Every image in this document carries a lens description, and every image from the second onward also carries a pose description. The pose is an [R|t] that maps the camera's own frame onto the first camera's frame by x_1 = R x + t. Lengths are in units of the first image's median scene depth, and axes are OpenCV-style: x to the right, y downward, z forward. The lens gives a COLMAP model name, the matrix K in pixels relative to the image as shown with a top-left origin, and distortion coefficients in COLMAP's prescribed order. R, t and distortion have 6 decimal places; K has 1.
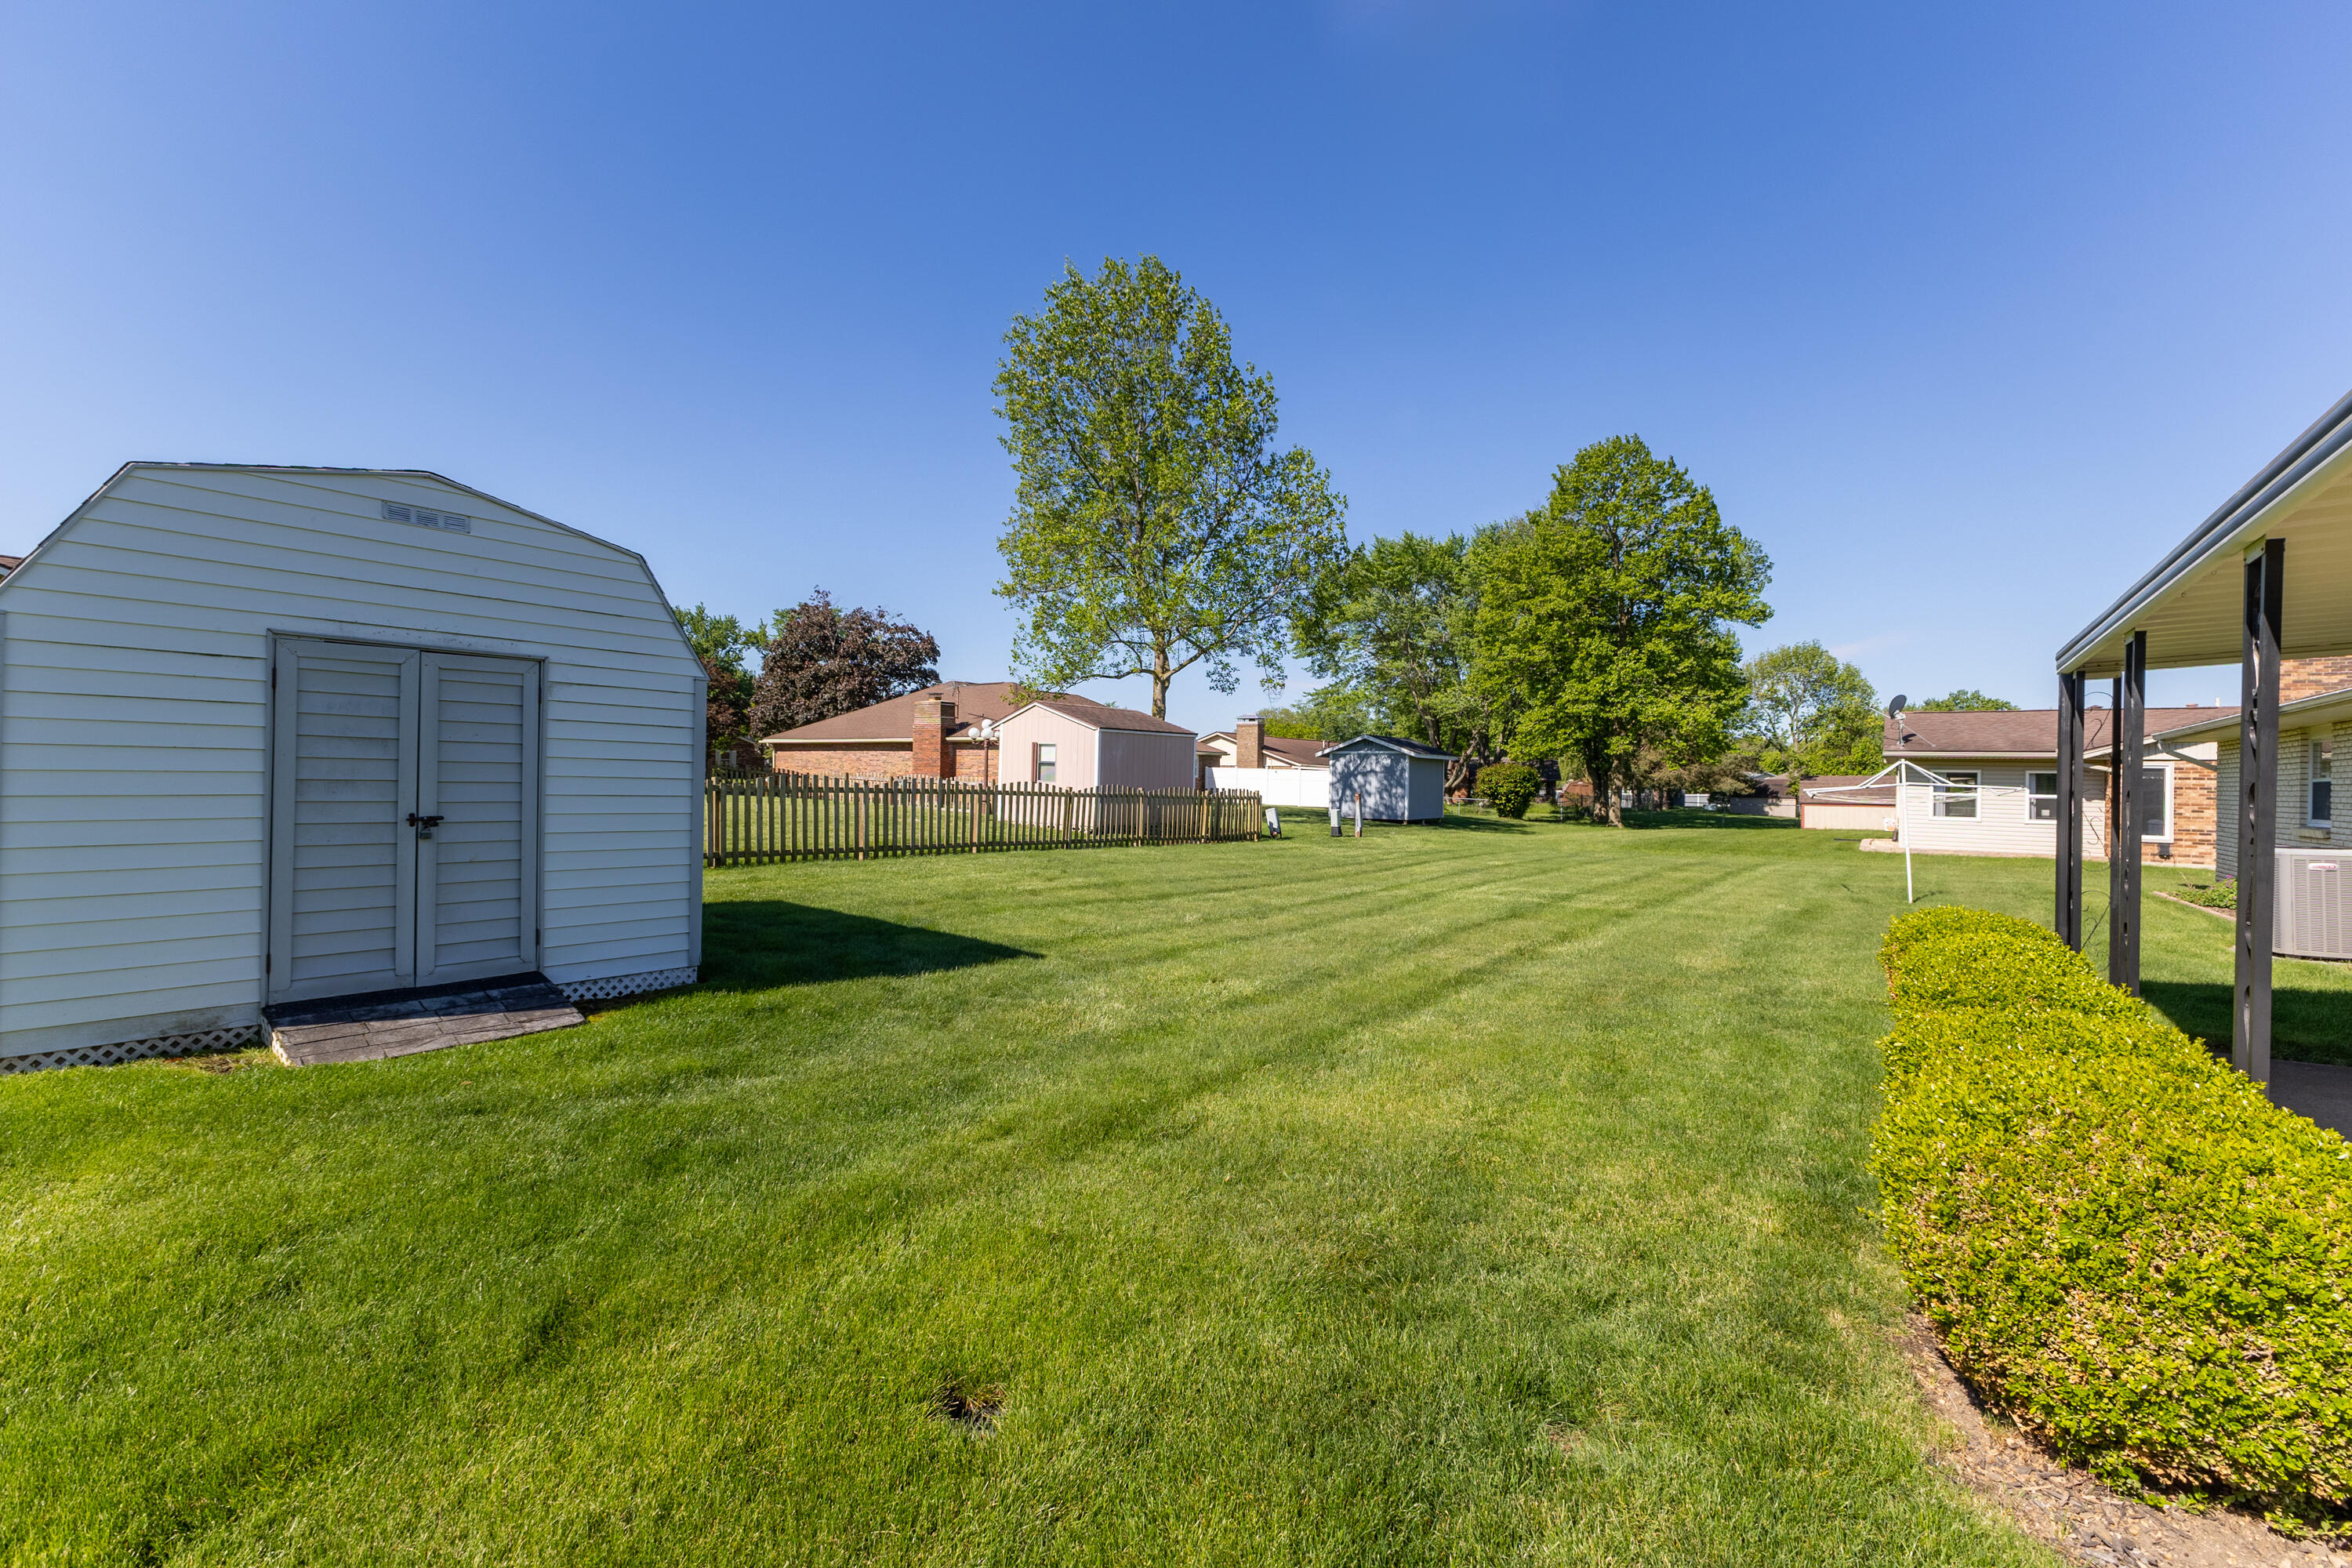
lens RADIAL K [[1000.7, 0, 1171.7], [0, 1000.7, 778.5], [0, 0, 1]] dist [0.001870, -0.001013]
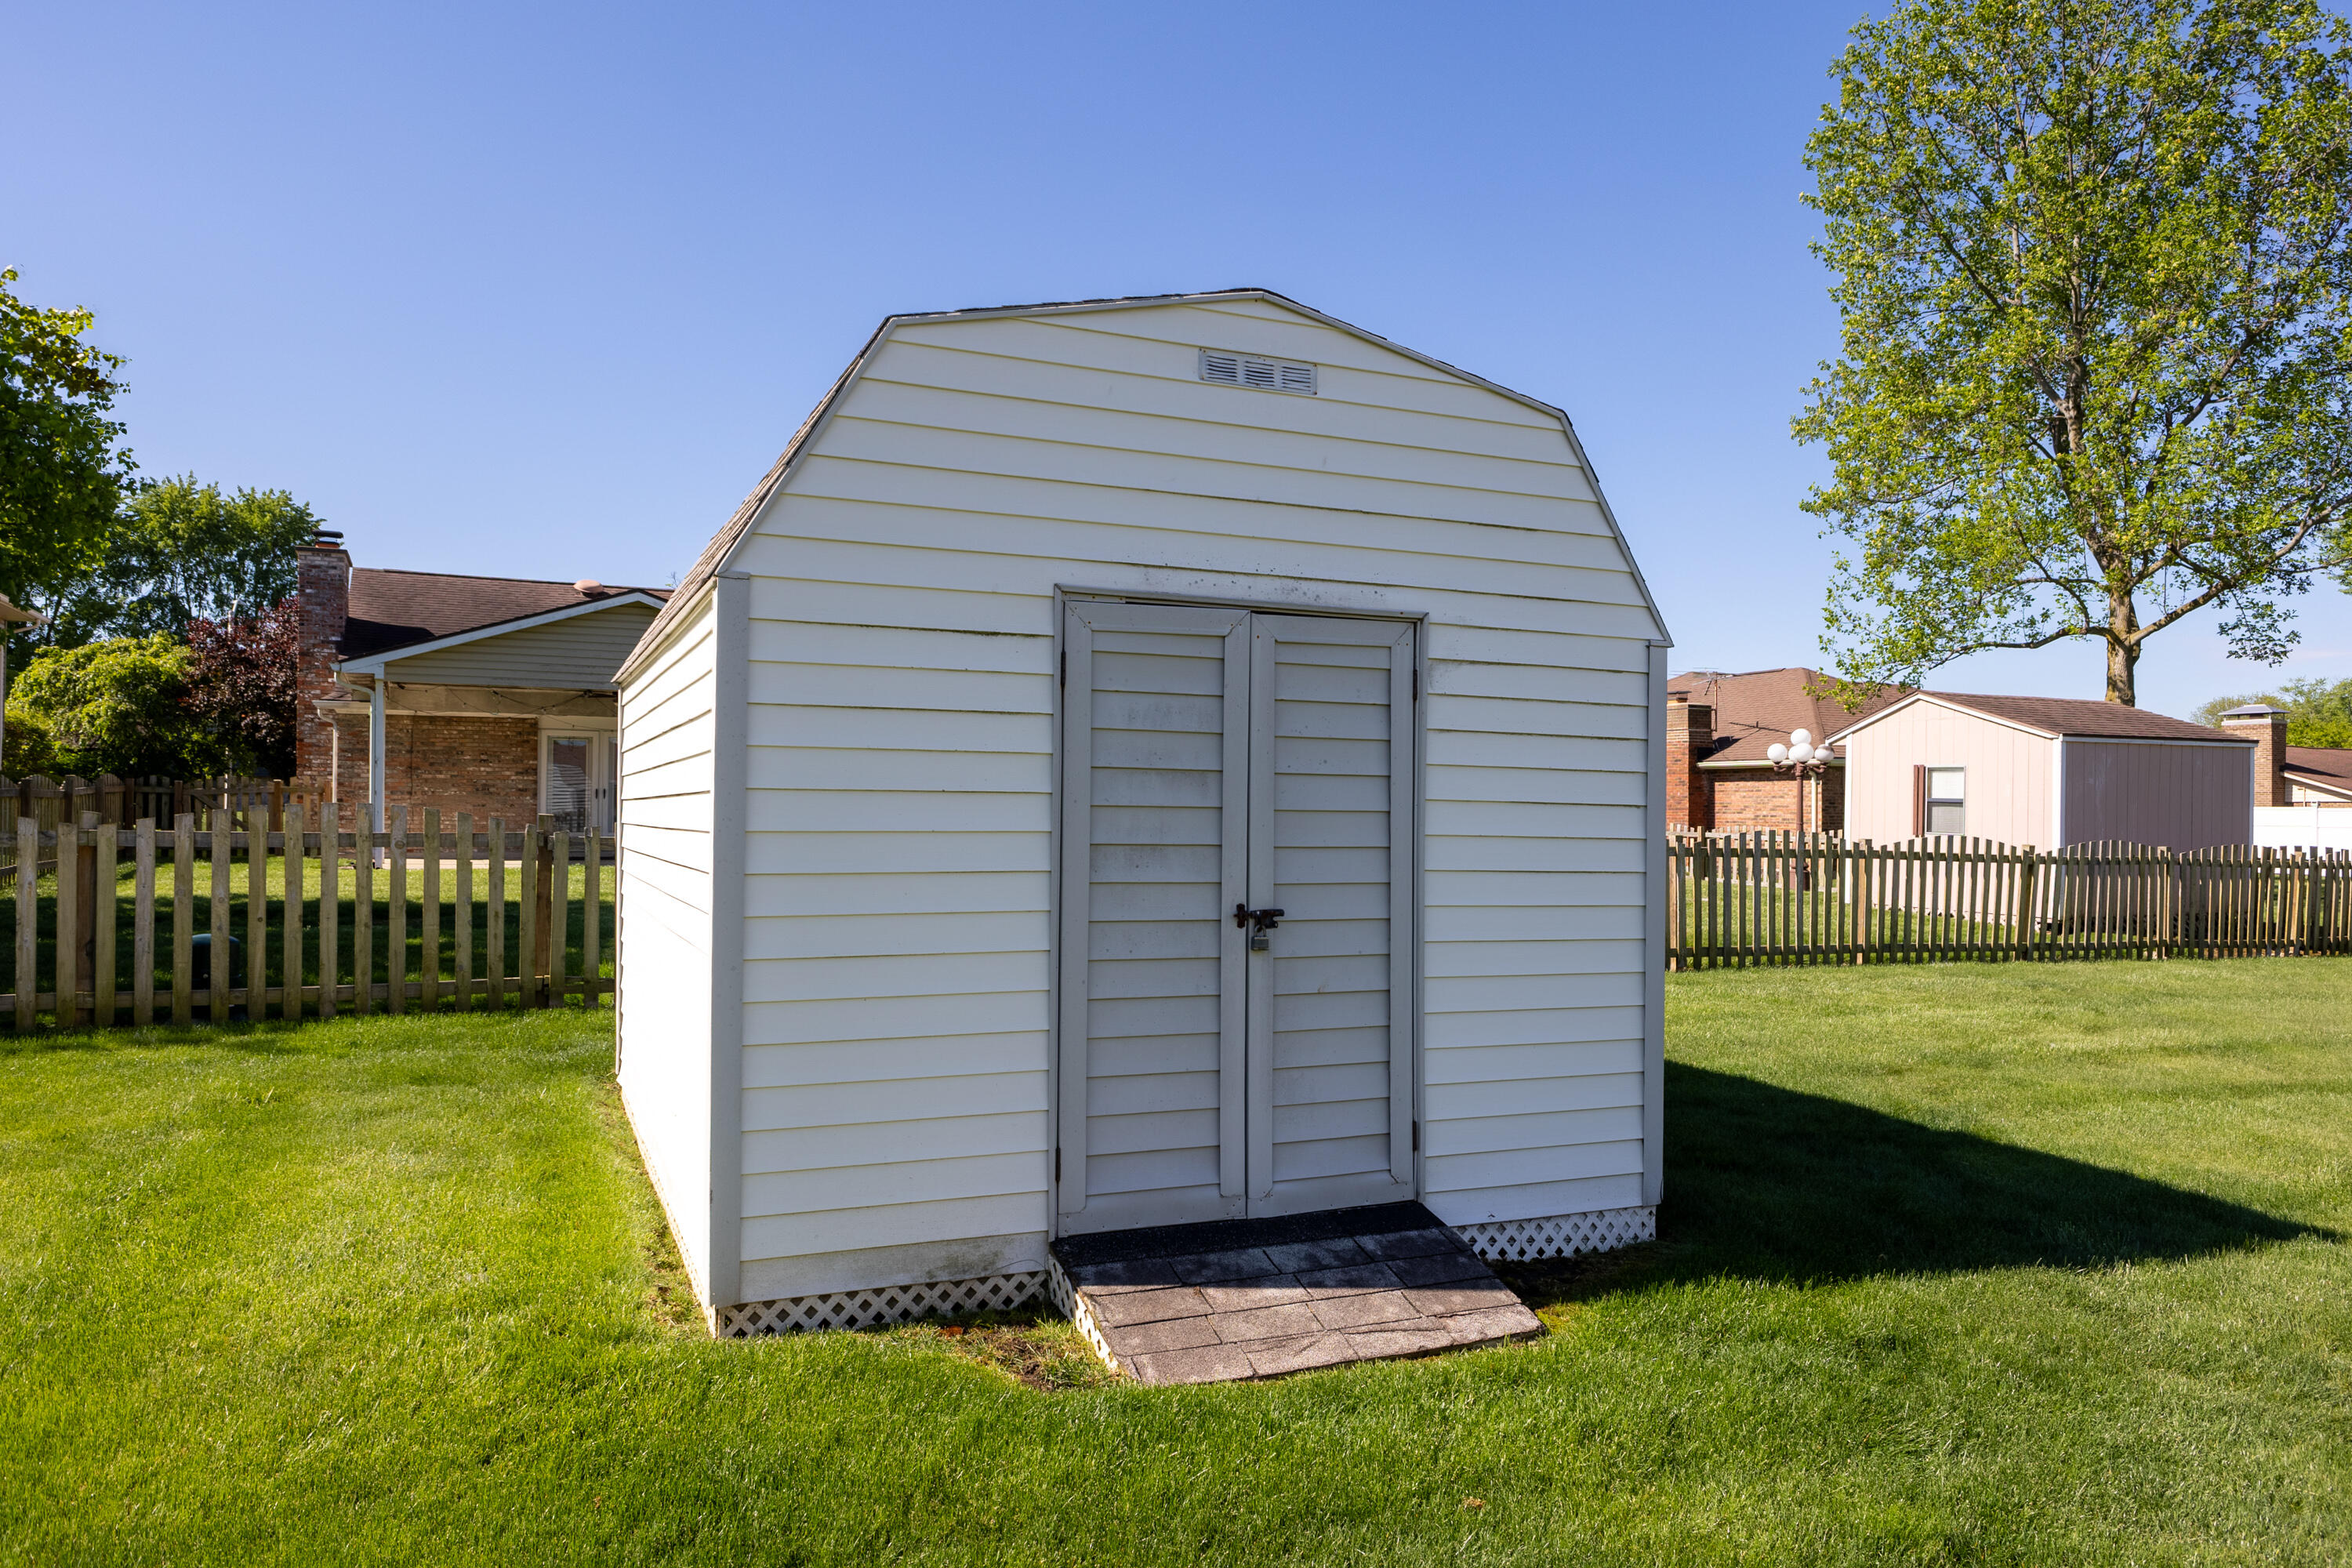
lens RADIAL K [[1541.1, 0, 1174.5], [0, 1541.1, 805.3], [0, 0, 1]] dist [-0.004921, -0.007529]
pose [[0.868679, -0.011572, -0.495240, -0.146195], [0.004117, 0.999861, -0.016143, -0.002527], [0.495358, 0.011984, 0.868606, 0.095291]]
